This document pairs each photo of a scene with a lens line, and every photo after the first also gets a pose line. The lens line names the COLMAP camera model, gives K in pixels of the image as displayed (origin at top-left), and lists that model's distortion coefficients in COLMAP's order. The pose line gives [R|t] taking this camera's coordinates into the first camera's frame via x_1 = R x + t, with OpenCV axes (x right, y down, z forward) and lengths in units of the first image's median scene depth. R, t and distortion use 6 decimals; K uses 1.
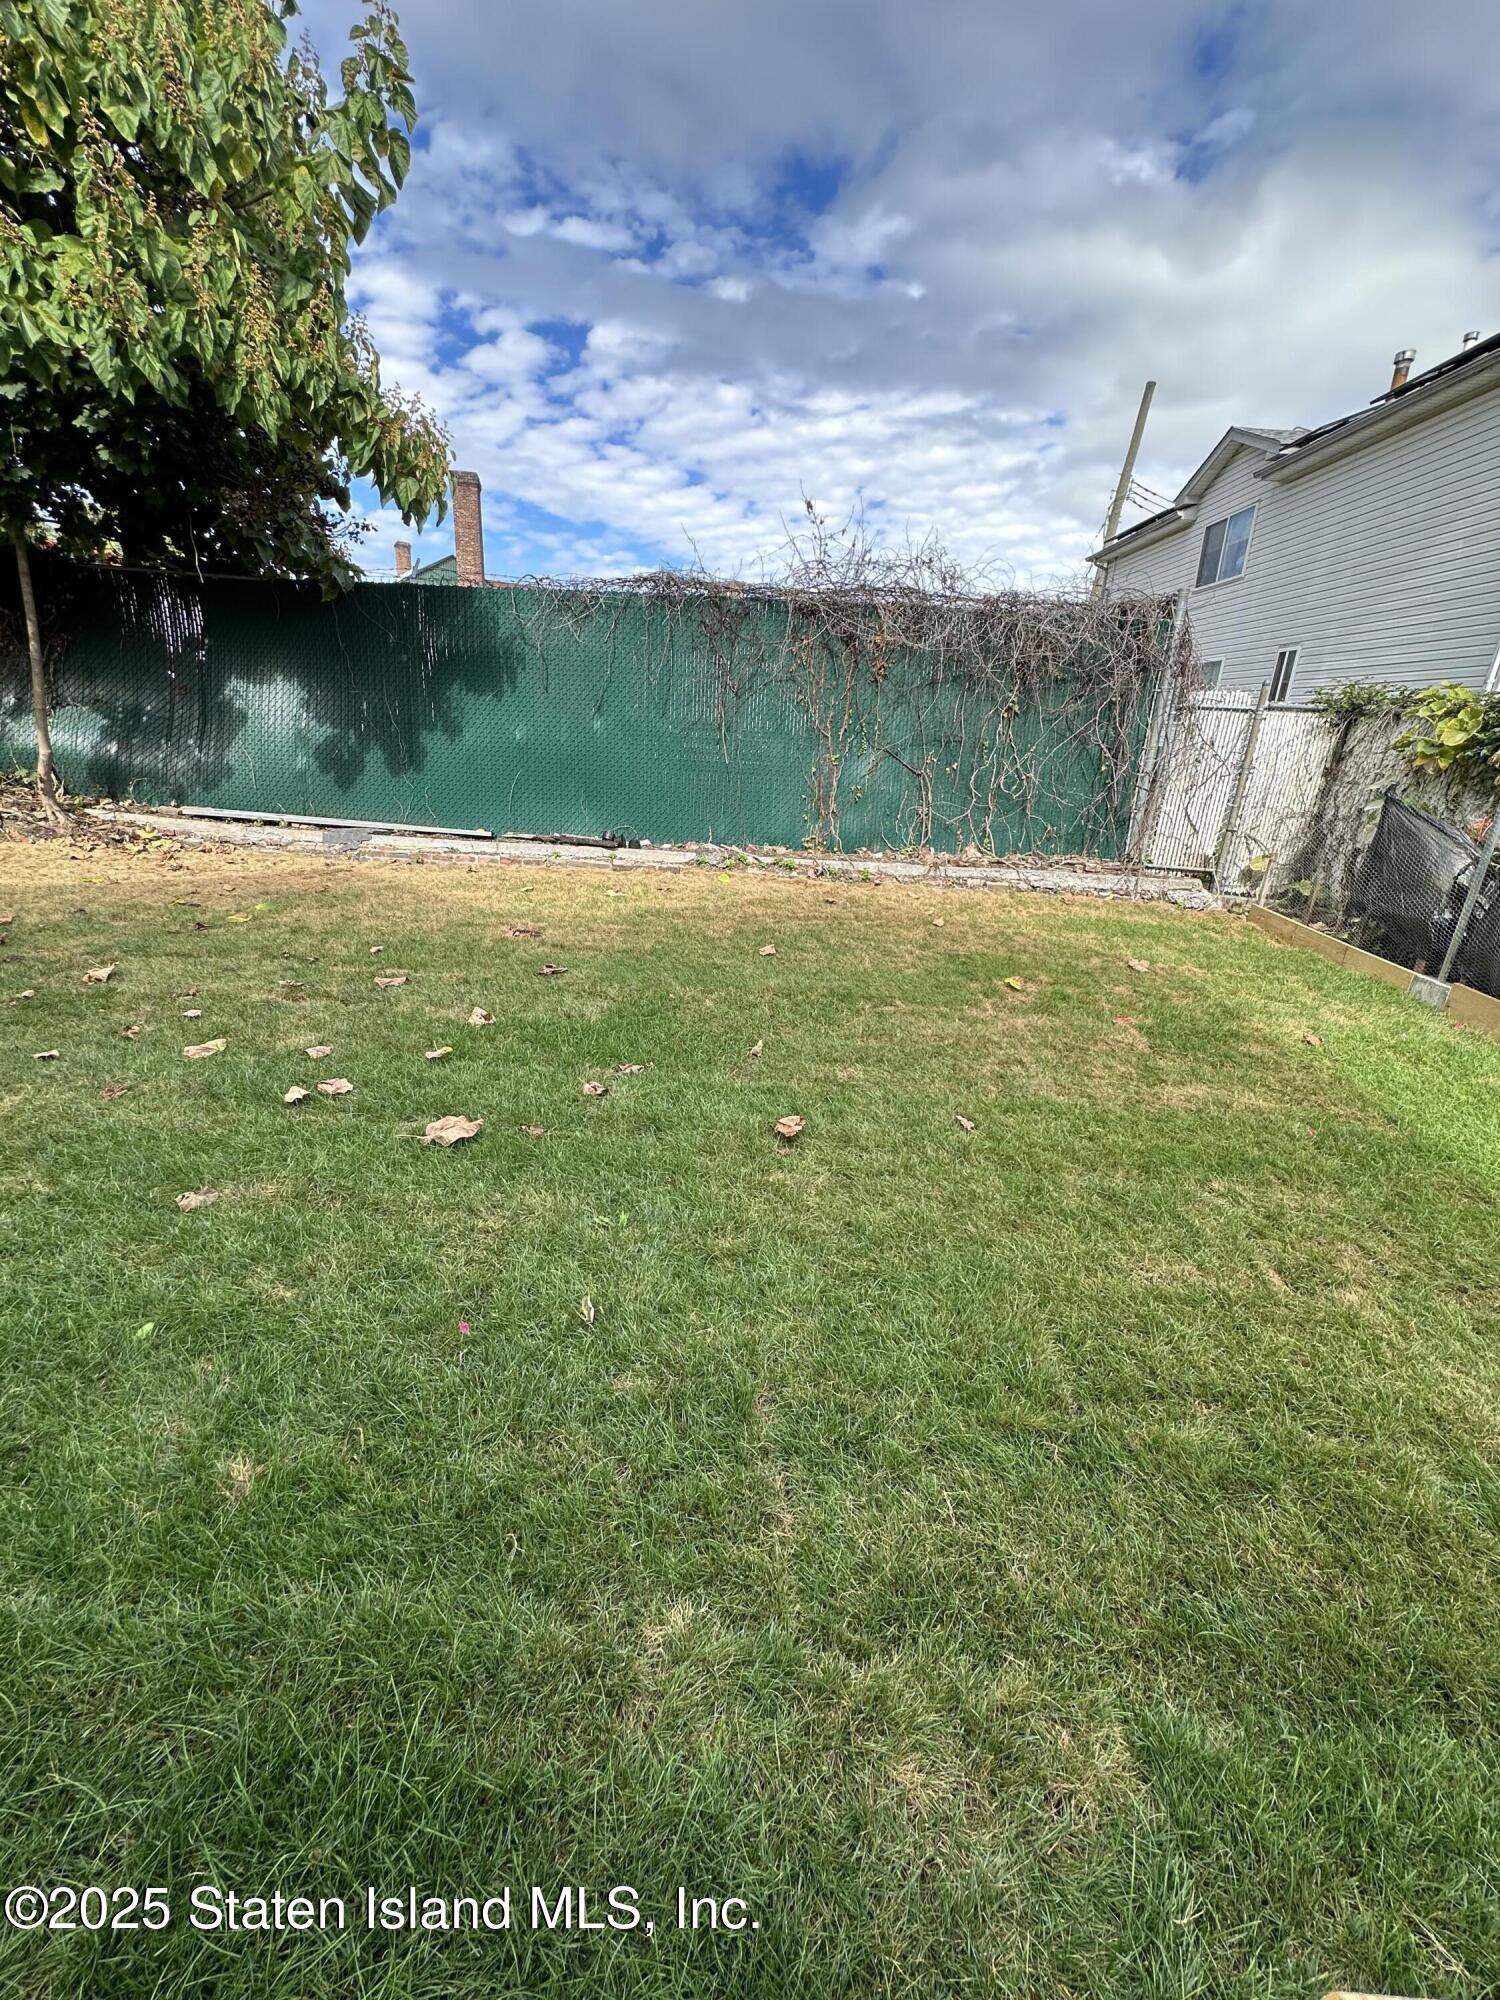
lens RADIAL K [[805.5, 0, 736.7], [0, 805.5, 998.1], [0, 0, 1]] dist [-0.002620, 0.000283]
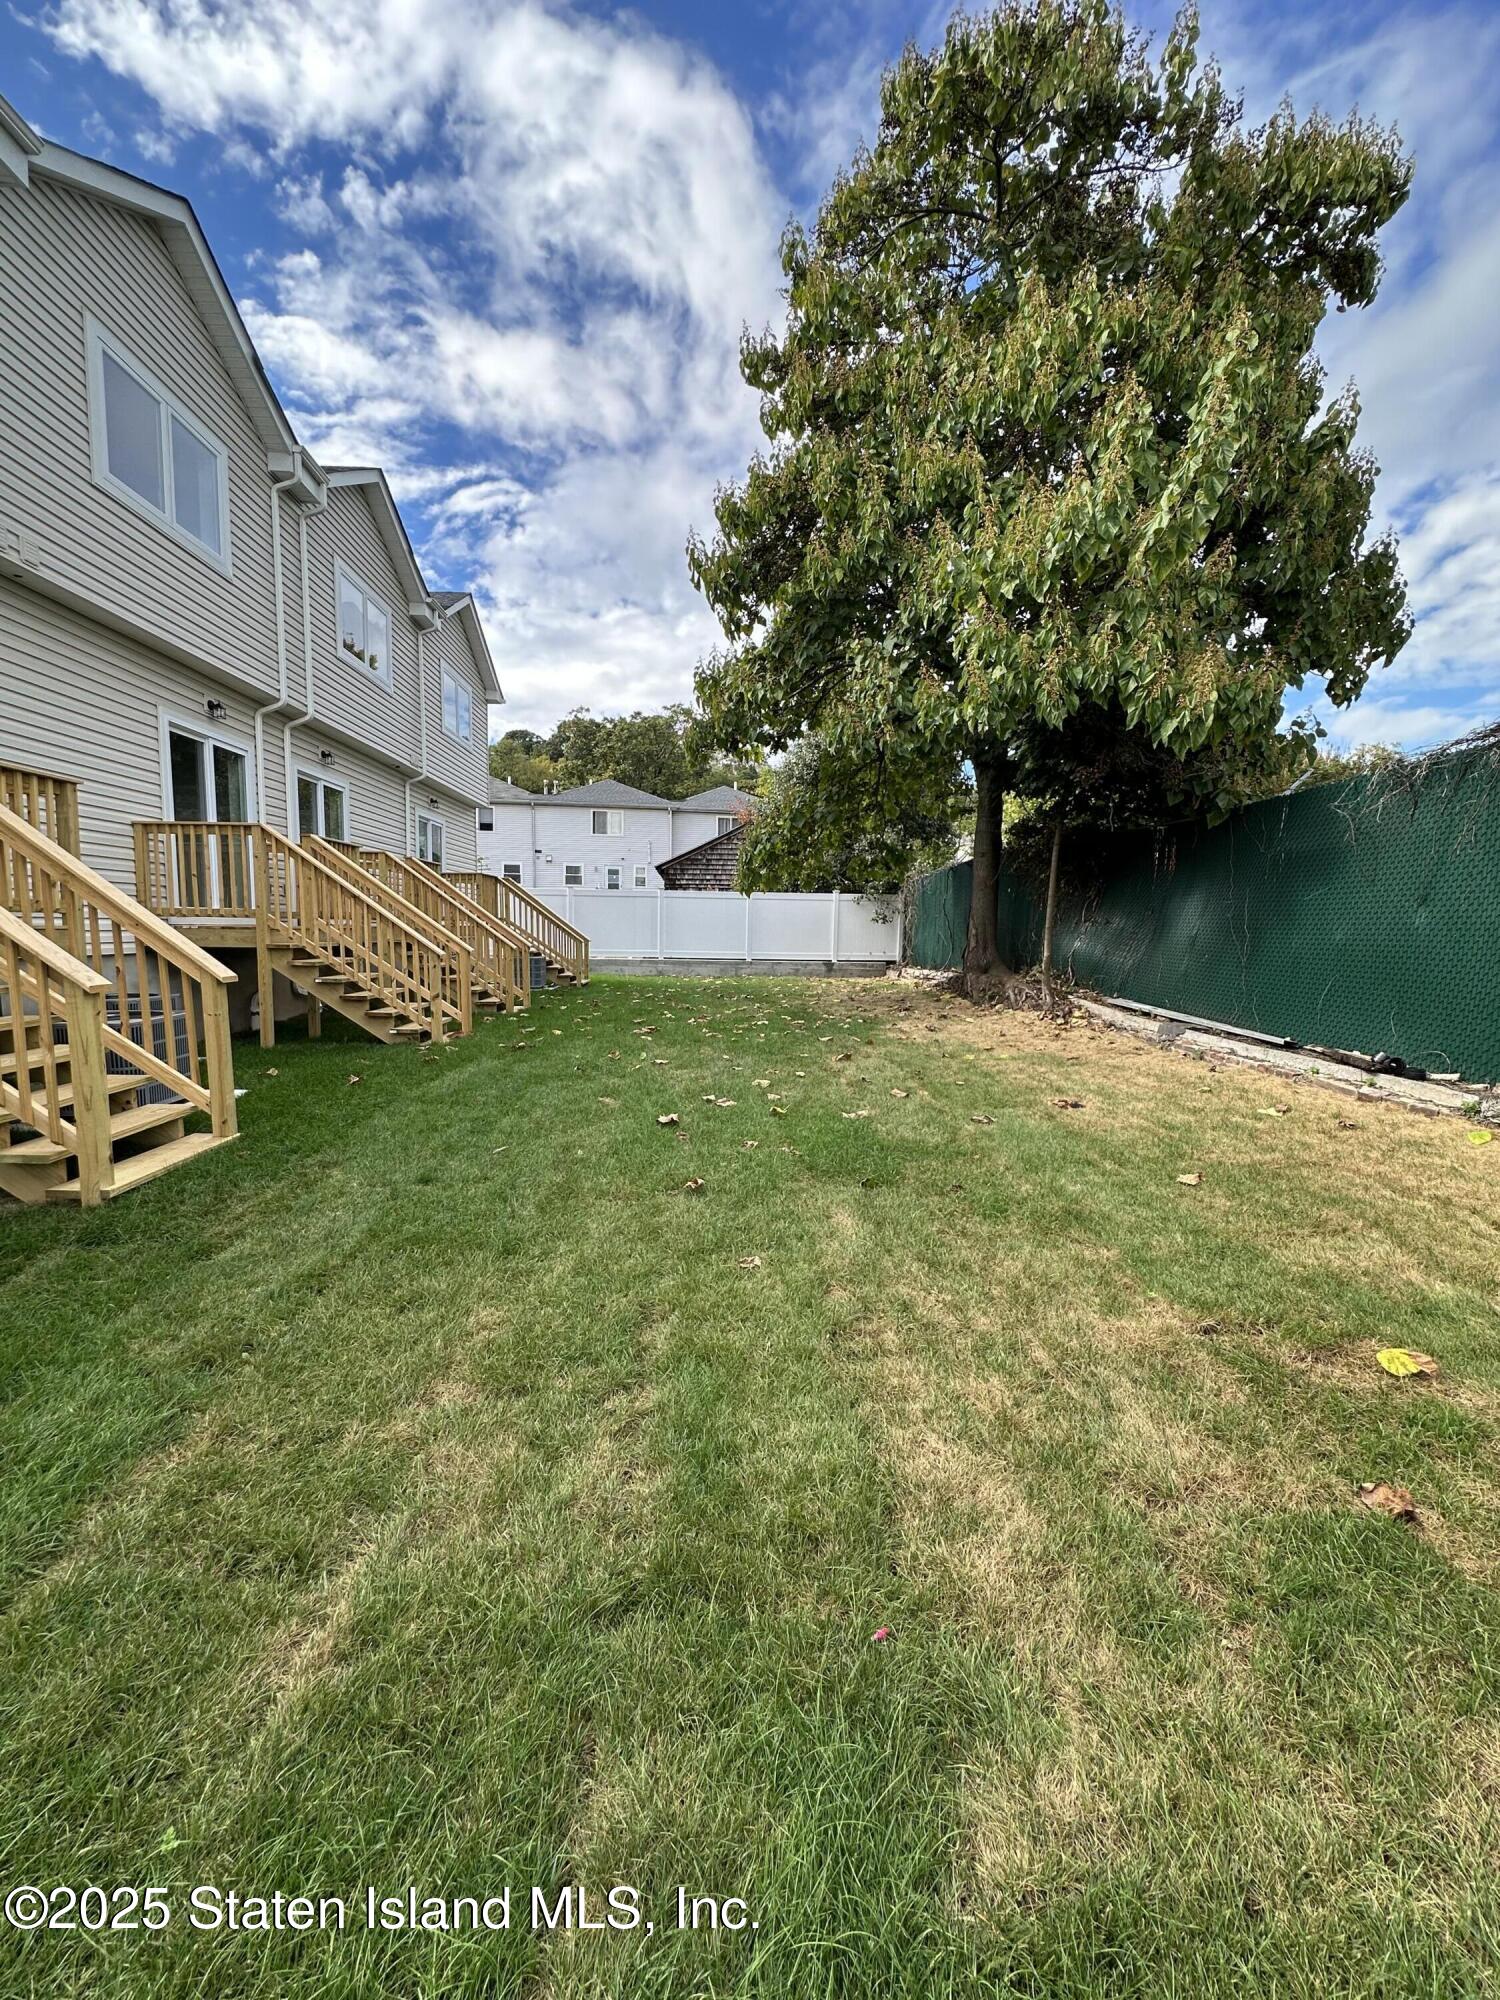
lens RADIAL K [[805.5, 0, 756.8], [0, 805.5, 996.7], [0, 0, 1]] dist [-0.002620, 0.000283]
pose [[0.056961, 0.039194, -0.997607, 0.588662], [-0.343412, 0.939026, 0.017284, -0.071761], [0.937456, 0.341606, 0.066948, 0.407196]]
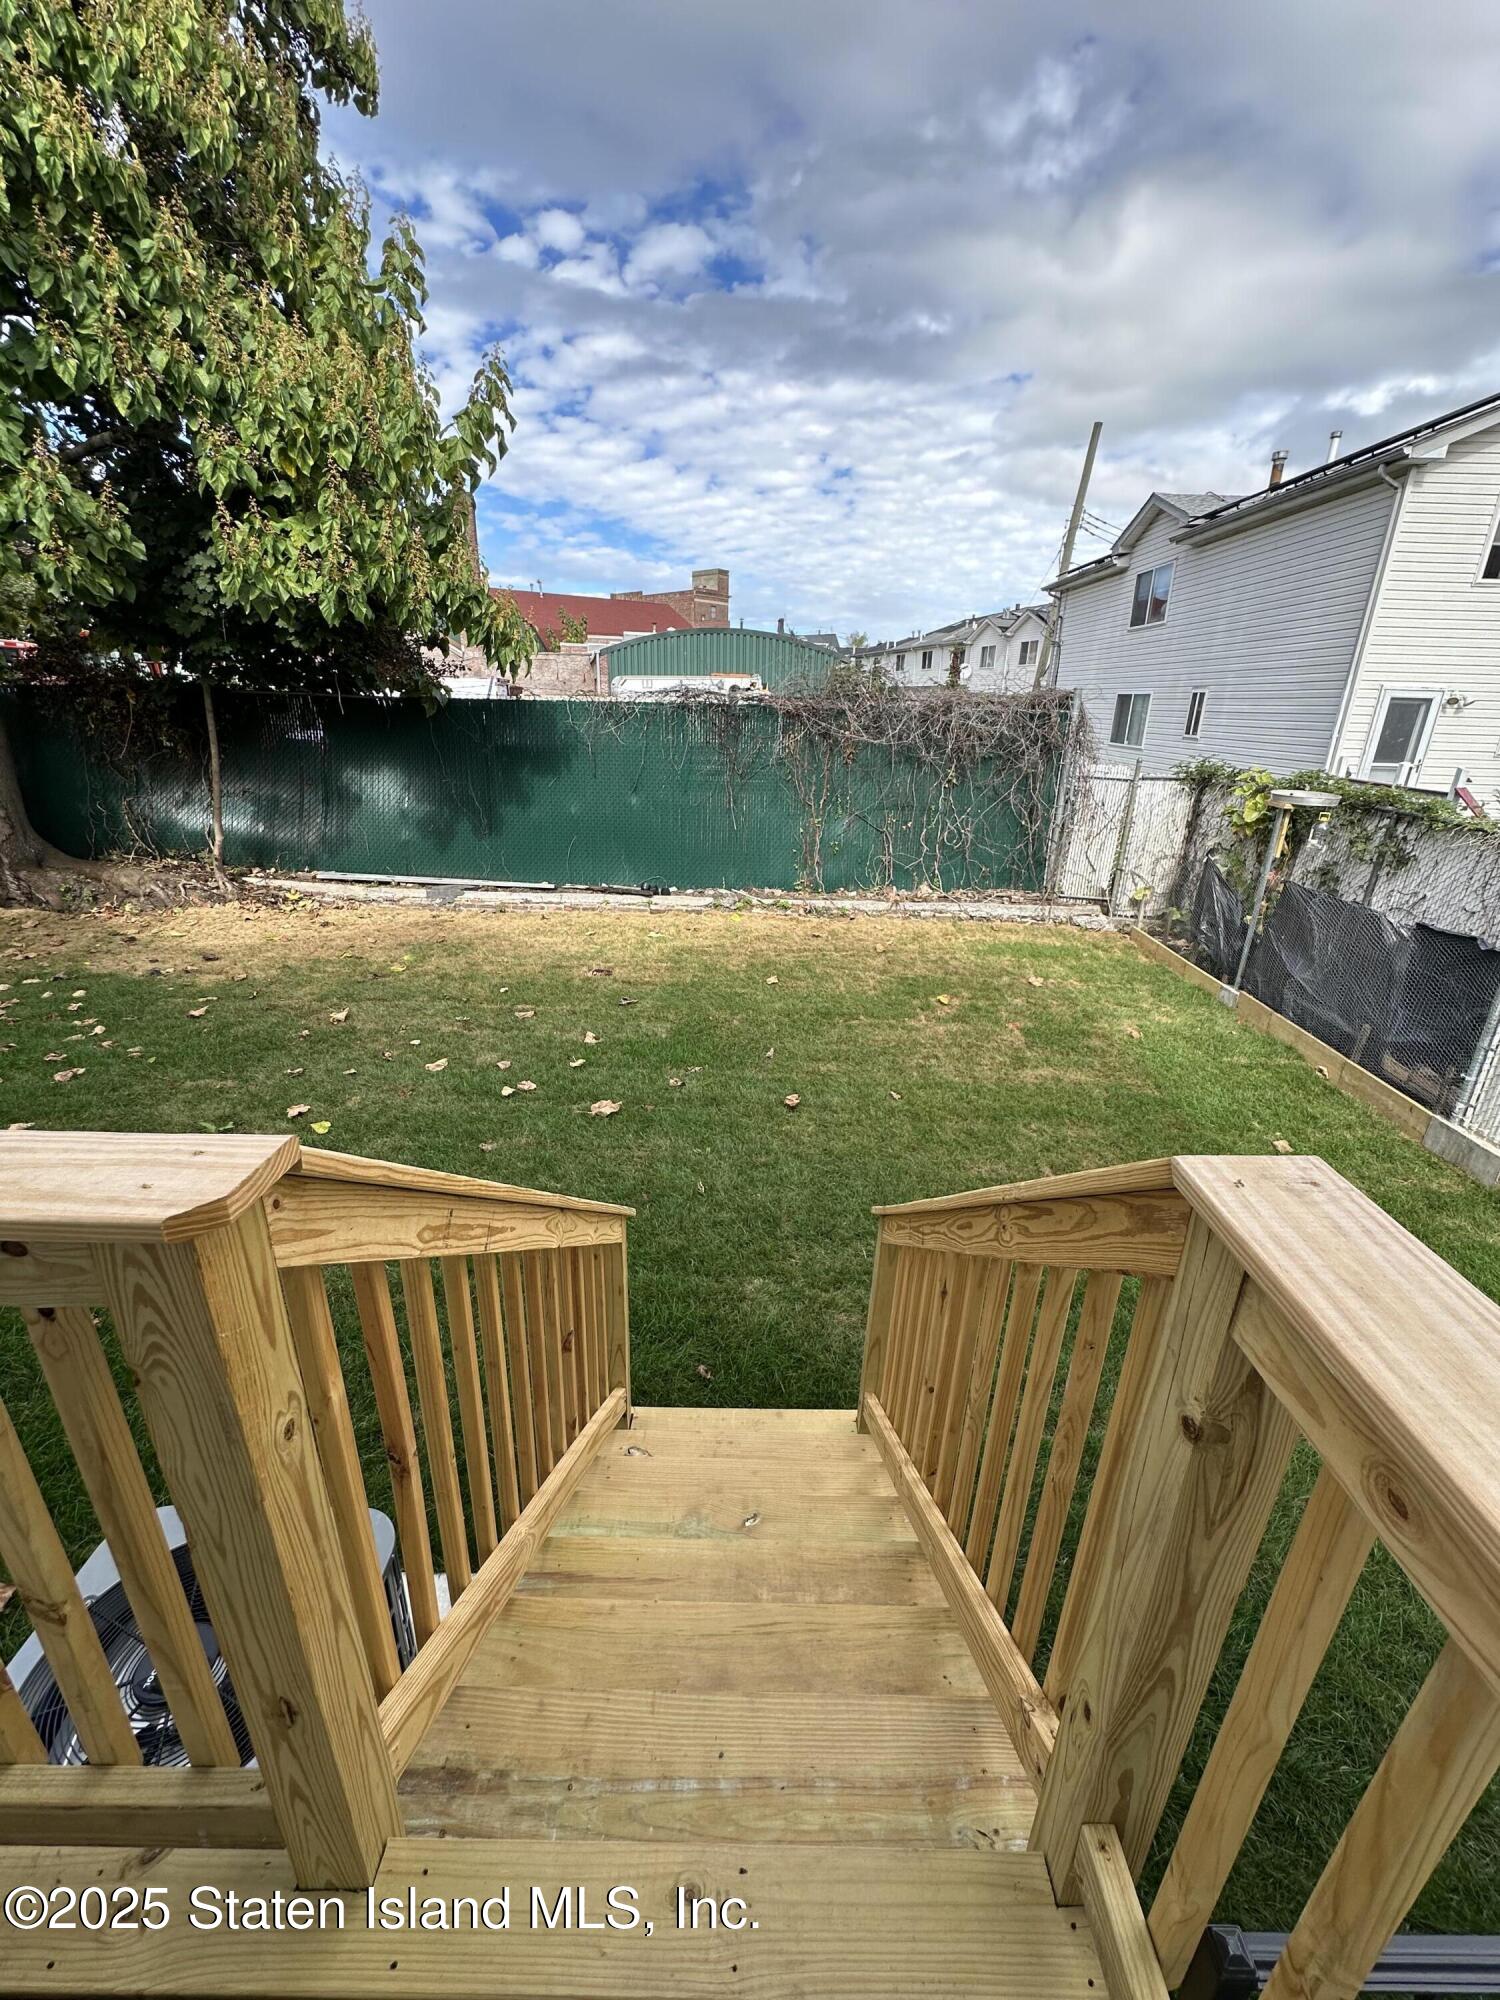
lens RADIAL K [[805.5, 0, 748.4], [0, 805.5, 994.9], [0, 0, 1]] dist [-0.002620, 0.000283]
pose [[0.999393, -0.028092, 0.020581, -0.026308], [0.027763, 0.999485, 0.016084, -0.044825], [-0.021022, -0.015502, 0.999659, -0.330169]]
